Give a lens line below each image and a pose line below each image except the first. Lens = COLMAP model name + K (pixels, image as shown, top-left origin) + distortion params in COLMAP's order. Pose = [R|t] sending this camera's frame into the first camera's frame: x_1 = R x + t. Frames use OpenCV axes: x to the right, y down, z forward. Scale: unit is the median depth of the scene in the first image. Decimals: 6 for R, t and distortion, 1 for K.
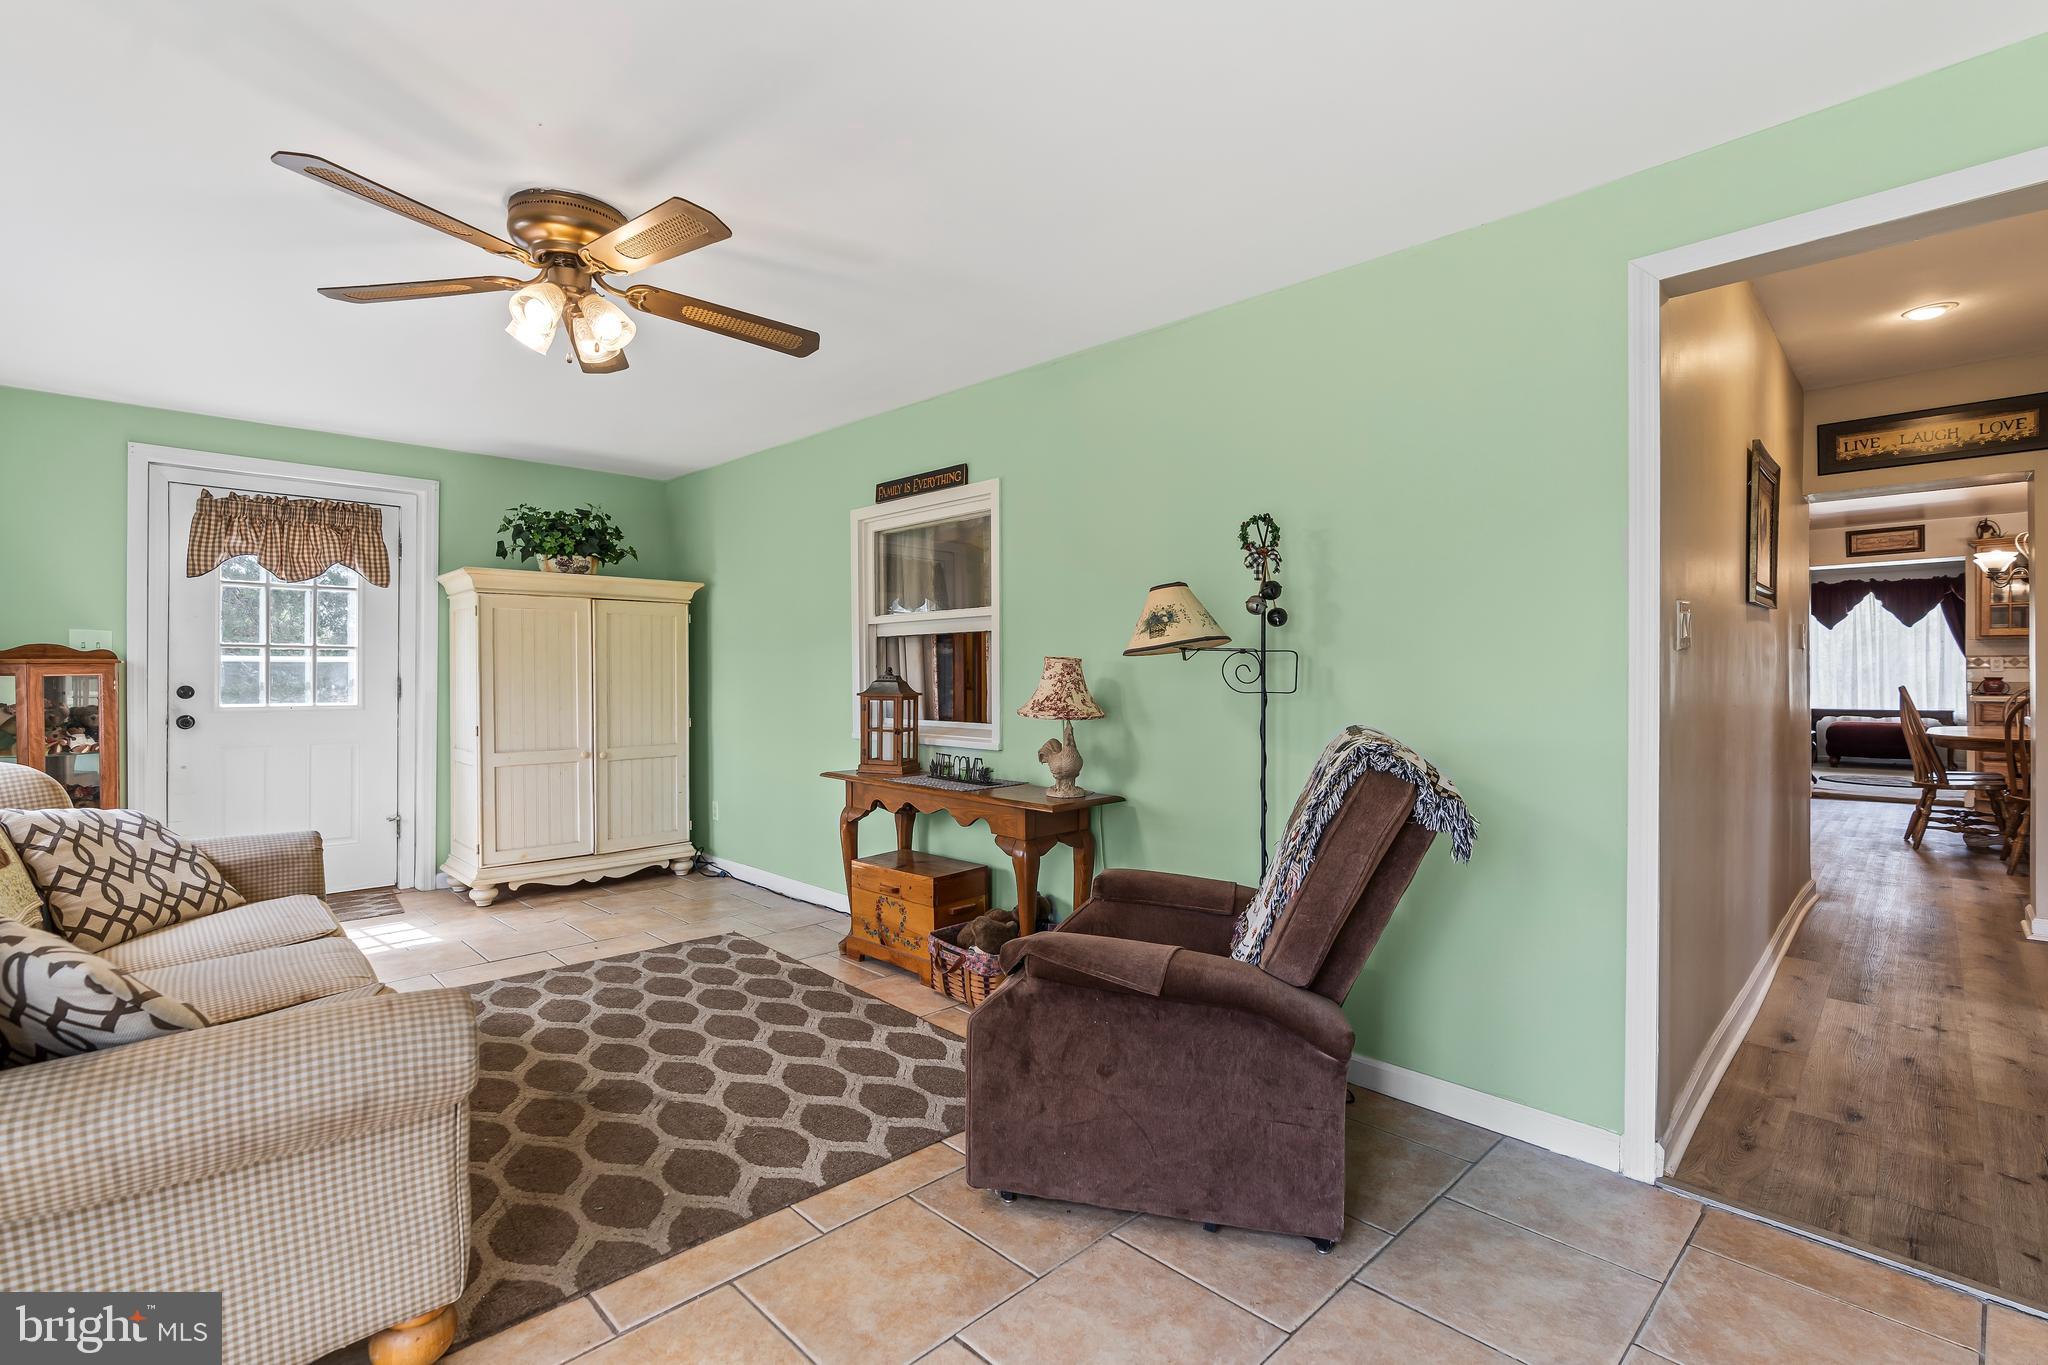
lens RADIAL K [[927.6, 0, 1018.2], [0, 927.6, 671.8], [0, 0, 1]] dist [0.001416, 0.000458]
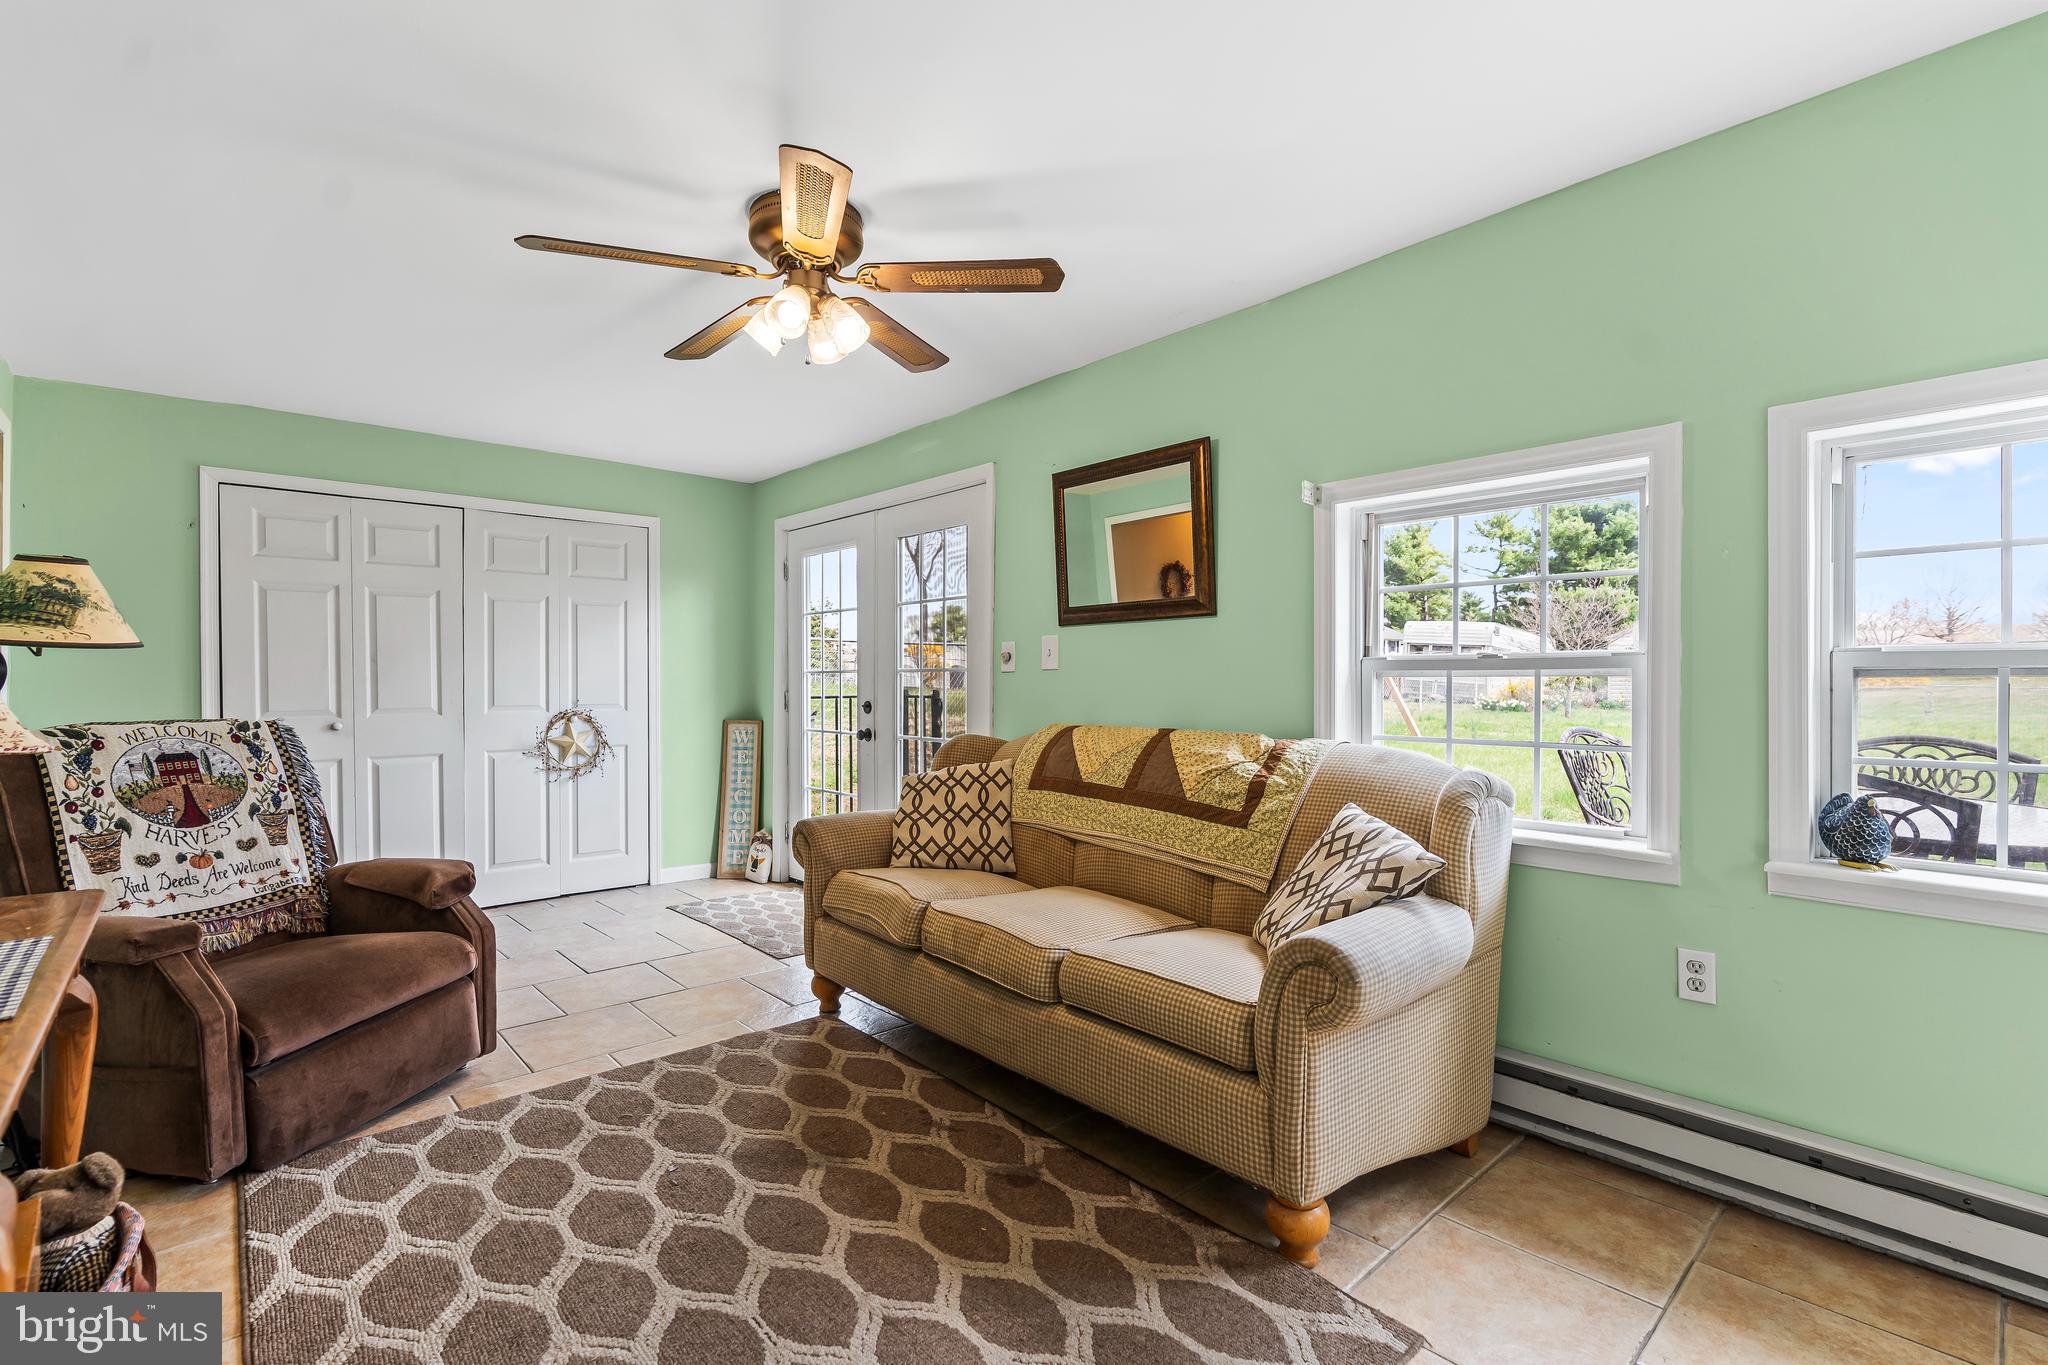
lens RADIAL K [[933.3, 0, 1024.0], [0, 933.3, 682.5], [0, 0, 1]] dist [-0.000716, 0.000197]
pose [[-0.999546, 0.001761, 0.030066, -0.559268], [0.001742, 0.999998, -0.000675, 0.010171], [-0.030067, -0.000622, -0.999548, 1.504071]]
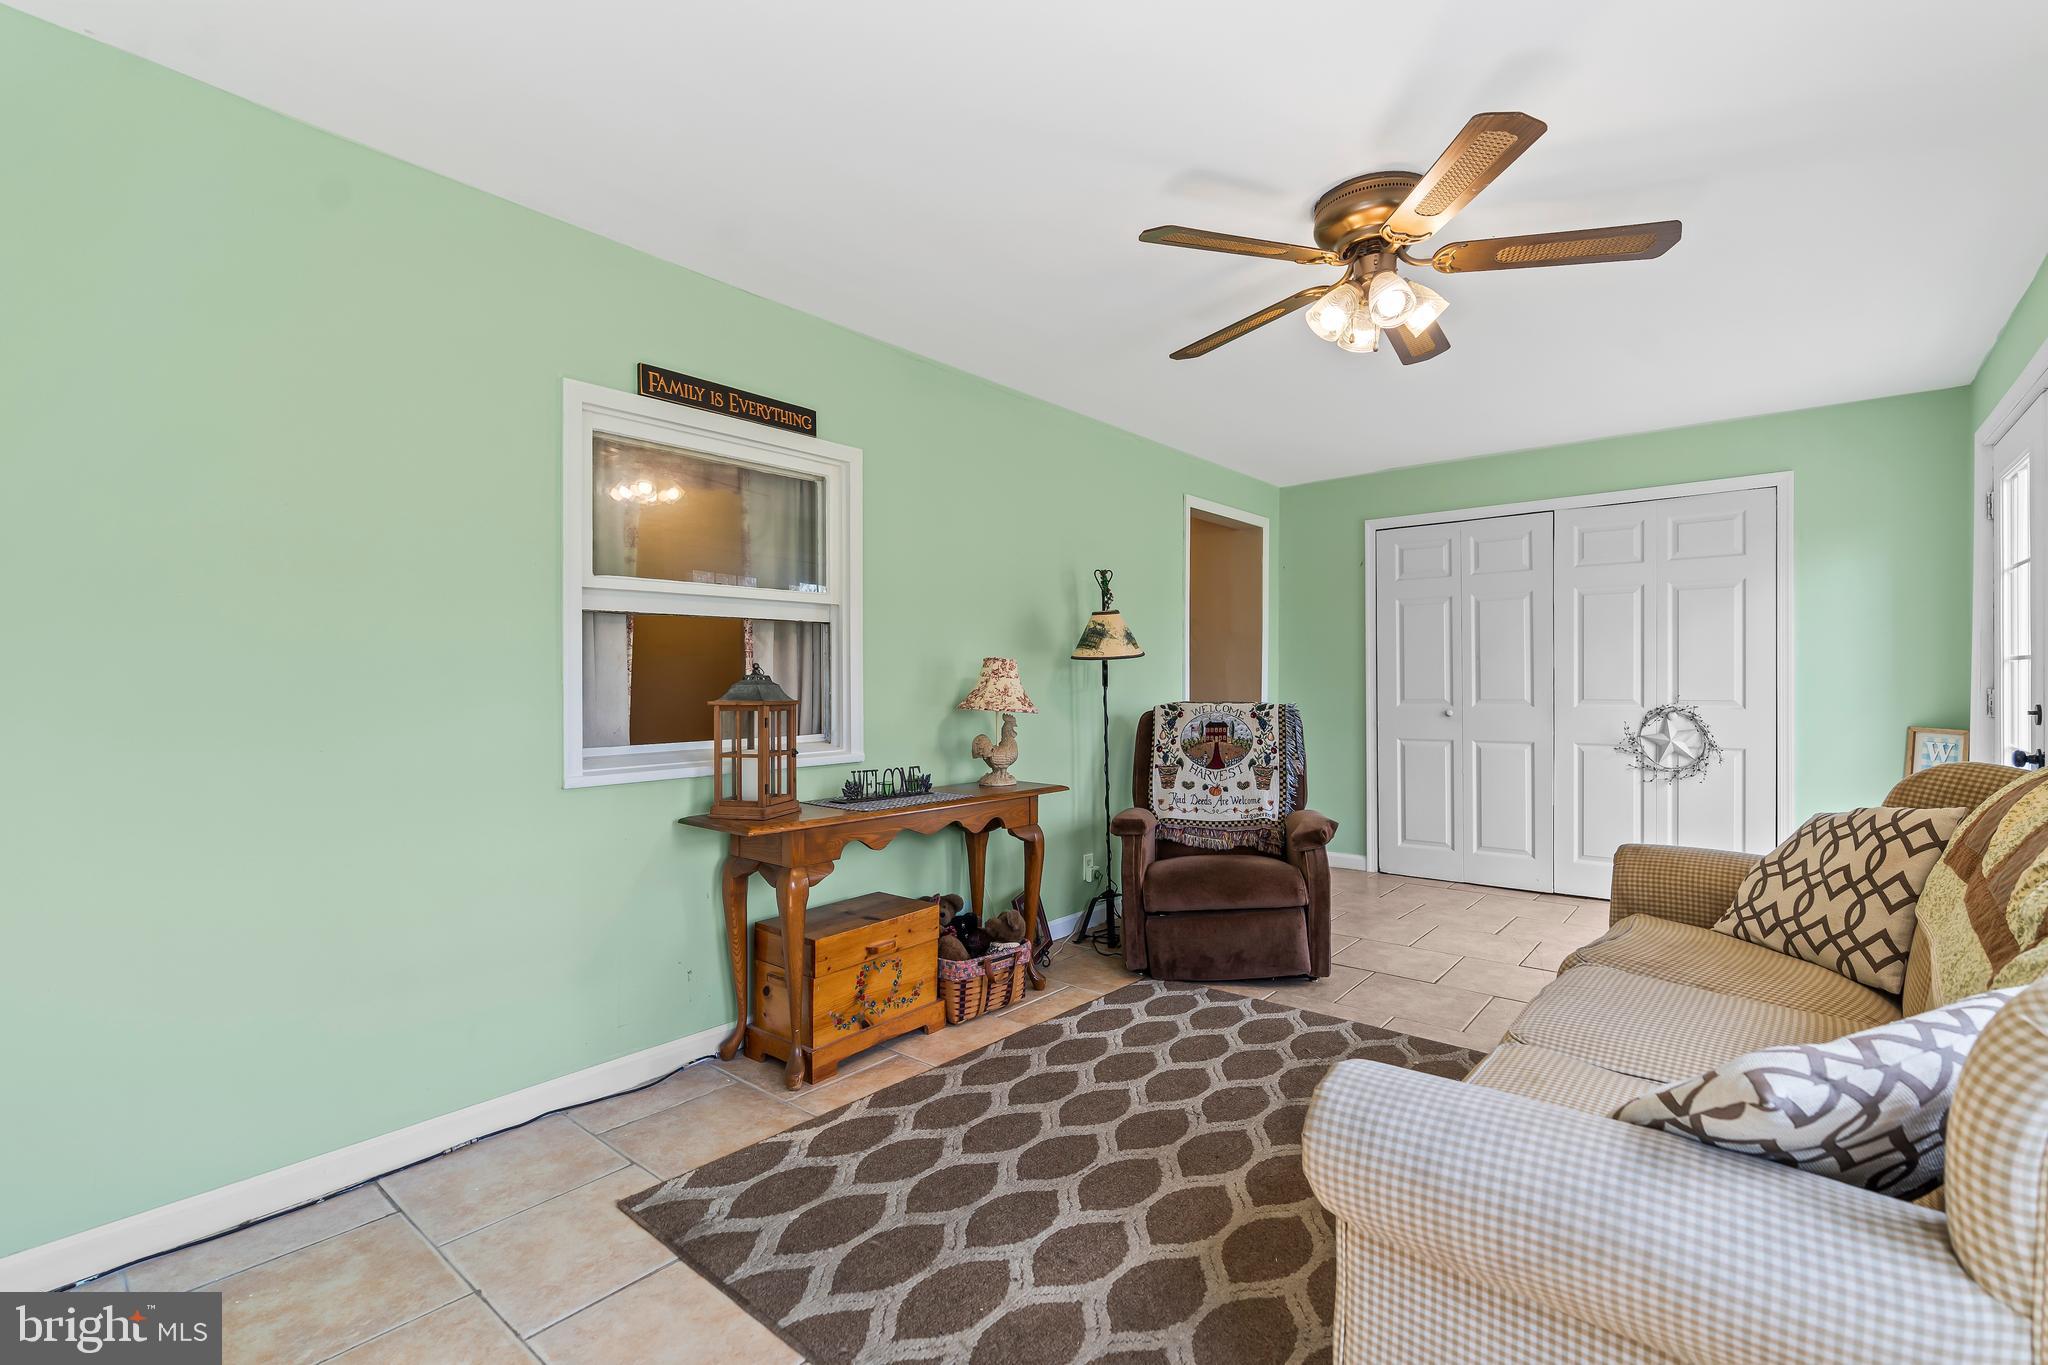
lens RADIAL K [[933.3, 0, 1024.0], [0, 933.3, 682.5], [0, 0, 1]] dist [-0.000716, 0.000197]
pose [[-0.105579, -0.002205, 0.994408, -1.070858], [0.003695, 0.999990, 0.002609, 0.010399], [-0.994404, 0.003950, -0.105570, 1.105711]]
